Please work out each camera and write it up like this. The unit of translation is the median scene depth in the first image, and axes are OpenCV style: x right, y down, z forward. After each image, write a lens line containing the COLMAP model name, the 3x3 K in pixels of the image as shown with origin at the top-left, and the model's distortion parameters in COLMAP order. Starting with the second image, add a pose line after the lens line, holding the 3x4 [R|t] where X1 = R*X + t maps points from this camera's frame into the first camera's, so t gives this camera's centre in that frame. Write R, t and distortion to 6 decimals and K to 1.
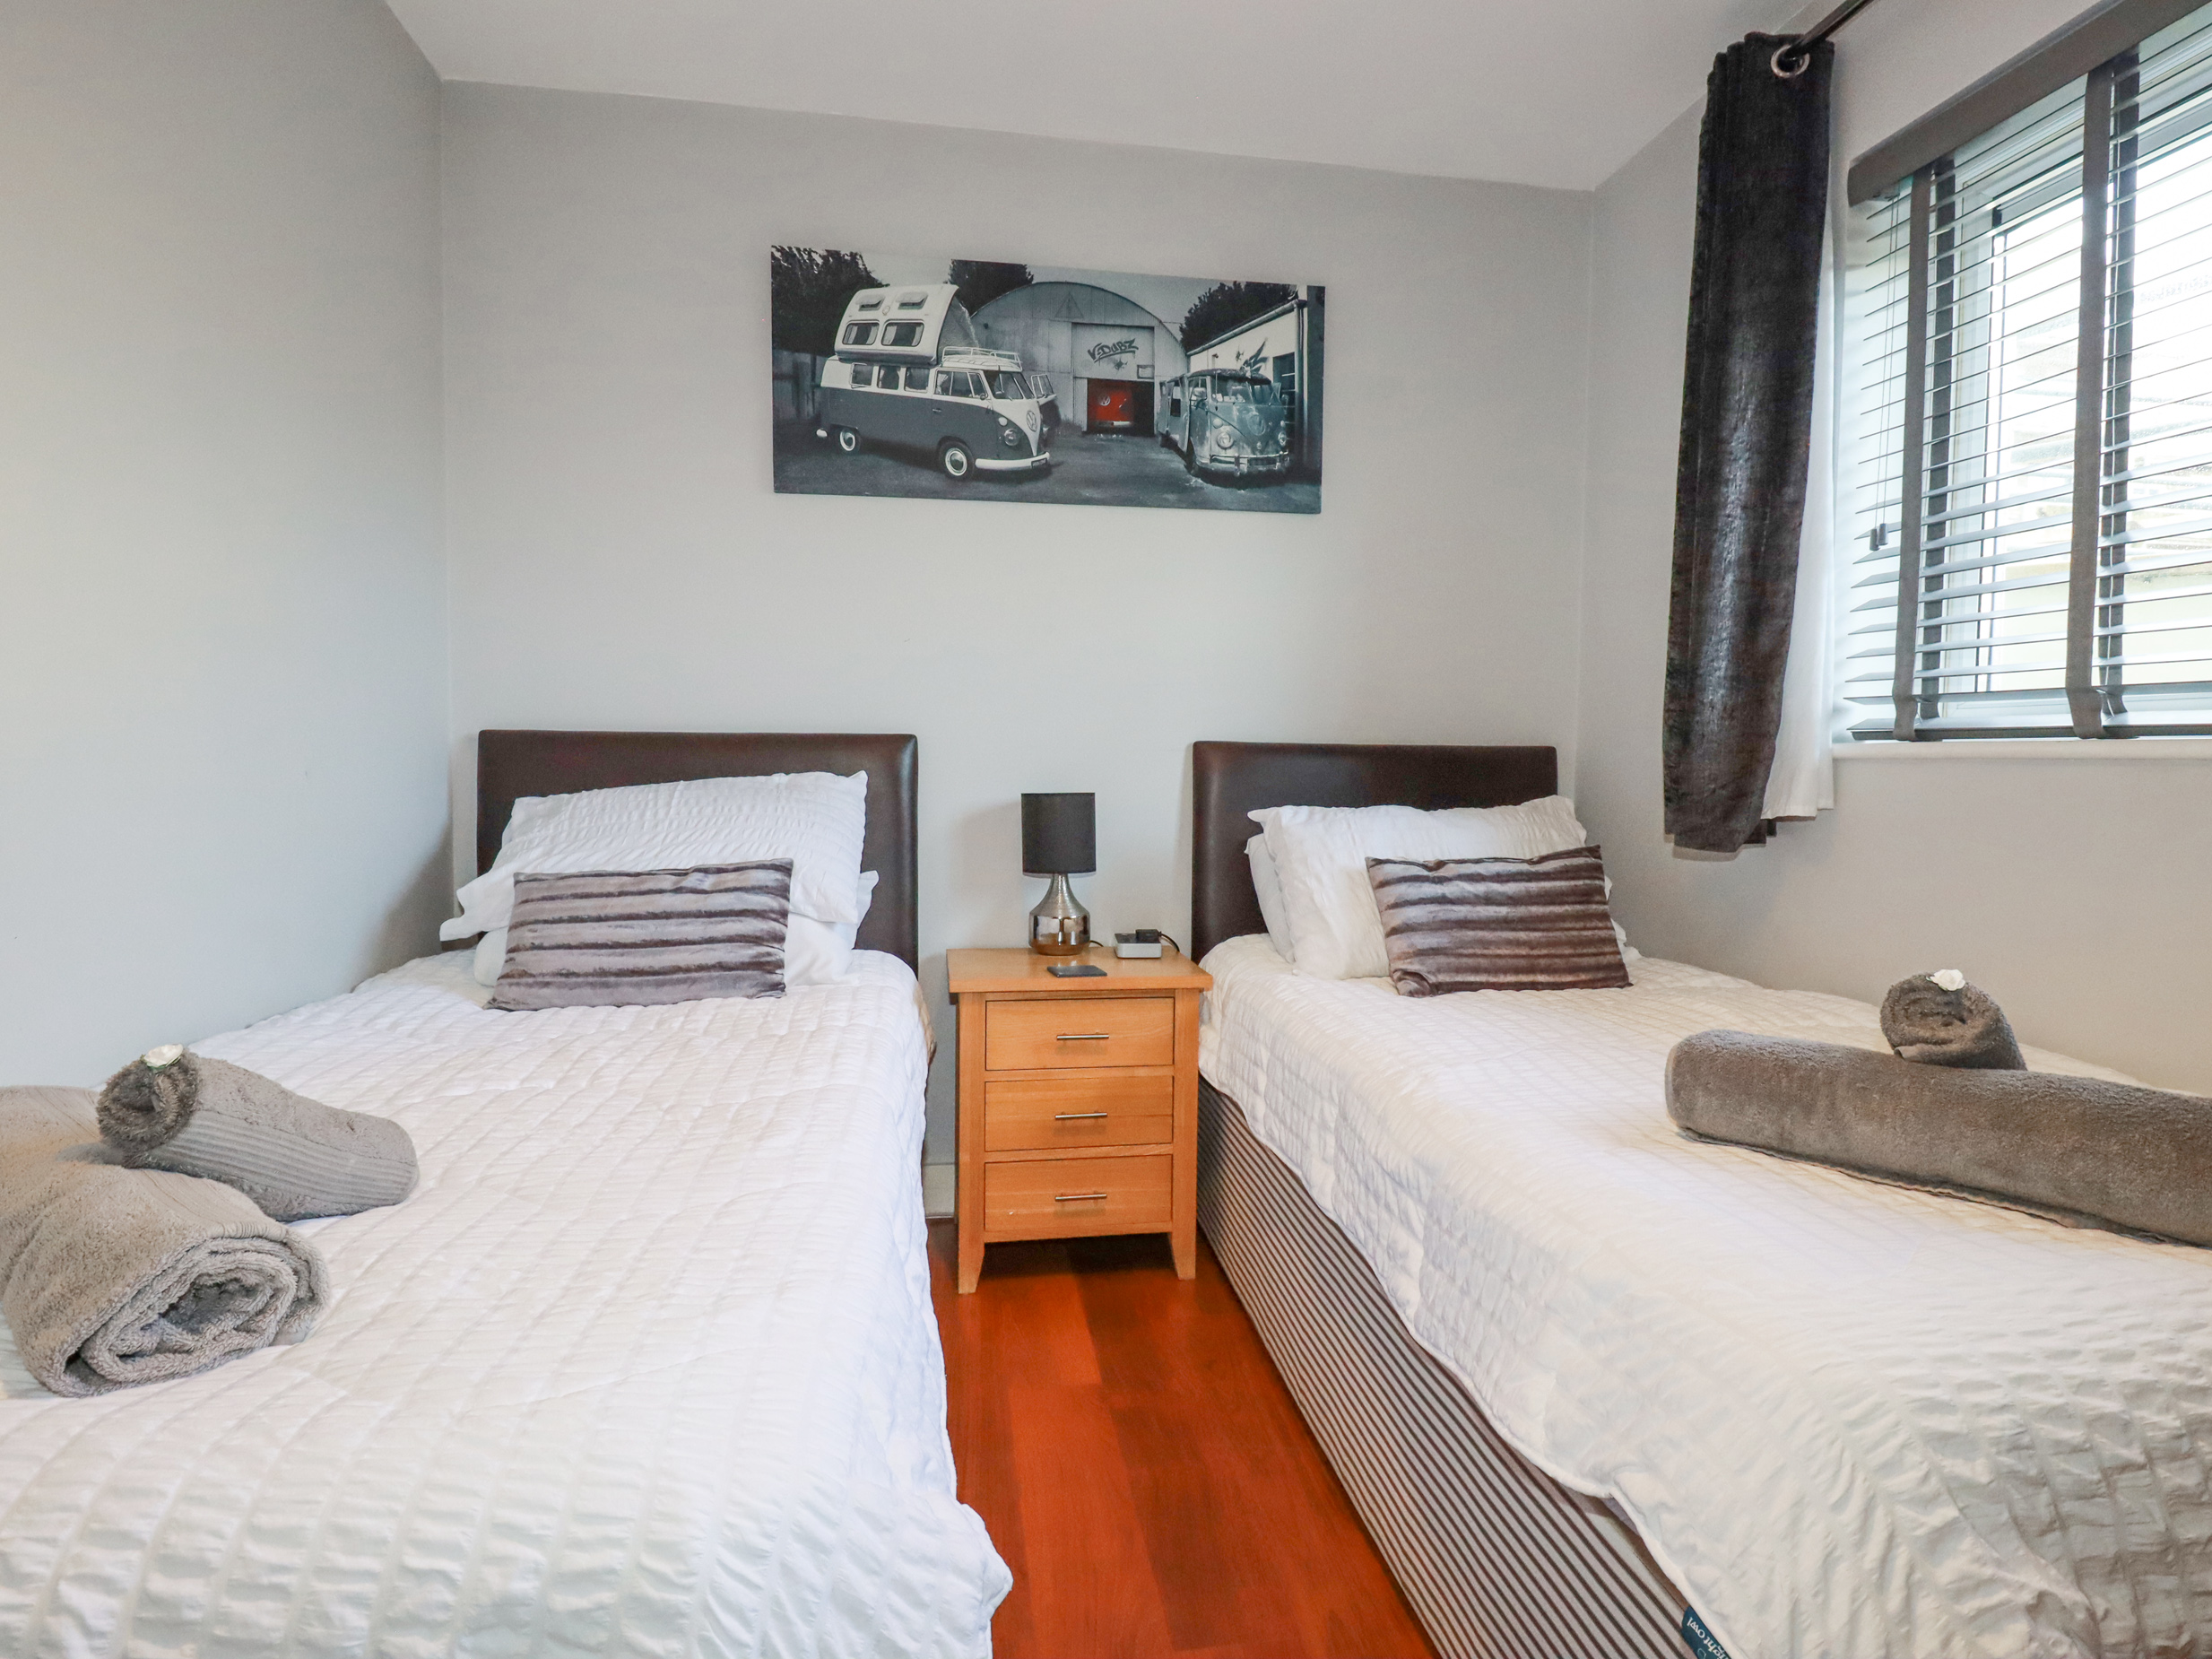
lens RADIAL K [[1156.7, 0, 1100.7], [0, 1156.7, 823.1], [0, 0, 1]] dist [0.006962, -0.018946]
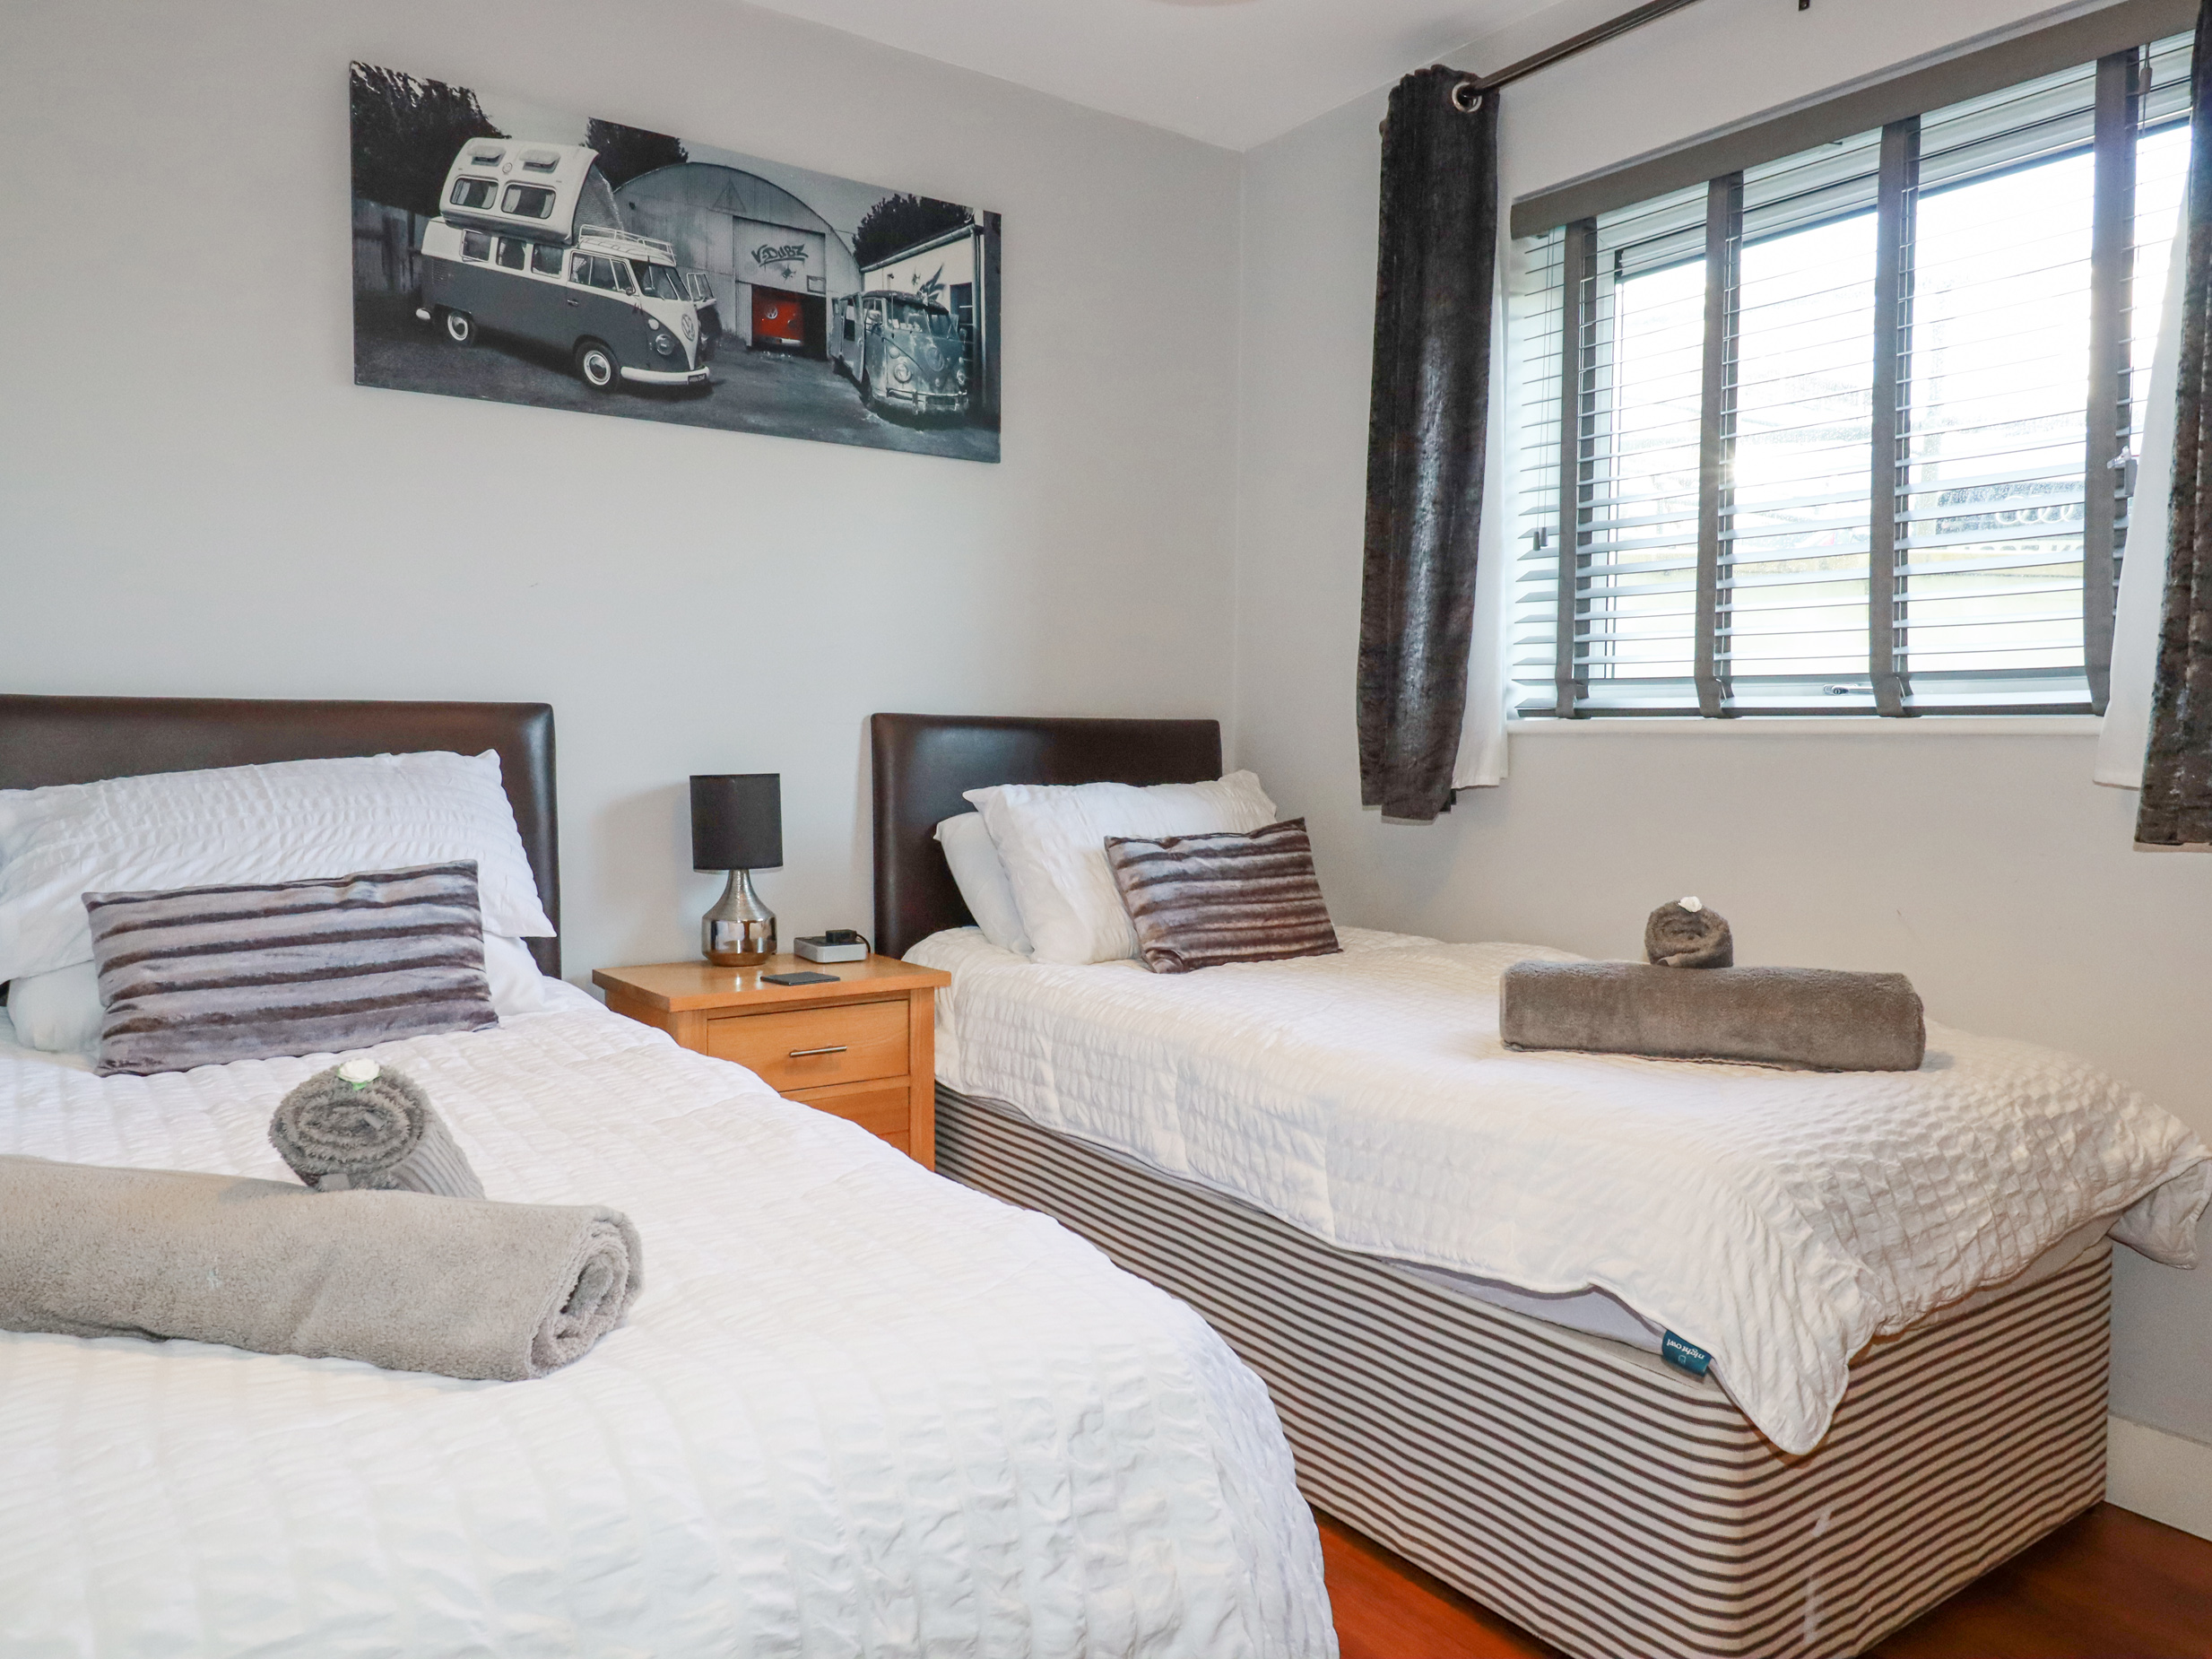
lens RADIAL K [[1532.7, 0, 1106.0], [0, 1532.7, 829.5], [0, 0, 1]] dist [-0.000581, -0.002376]
pose [[0.894694, -0.029157, 0.445727, -0.338352], [0.024579, 0.999569, 0.016050, 0.003375], [-0.446003, -0.003404, 0.895025, -0.140003]]
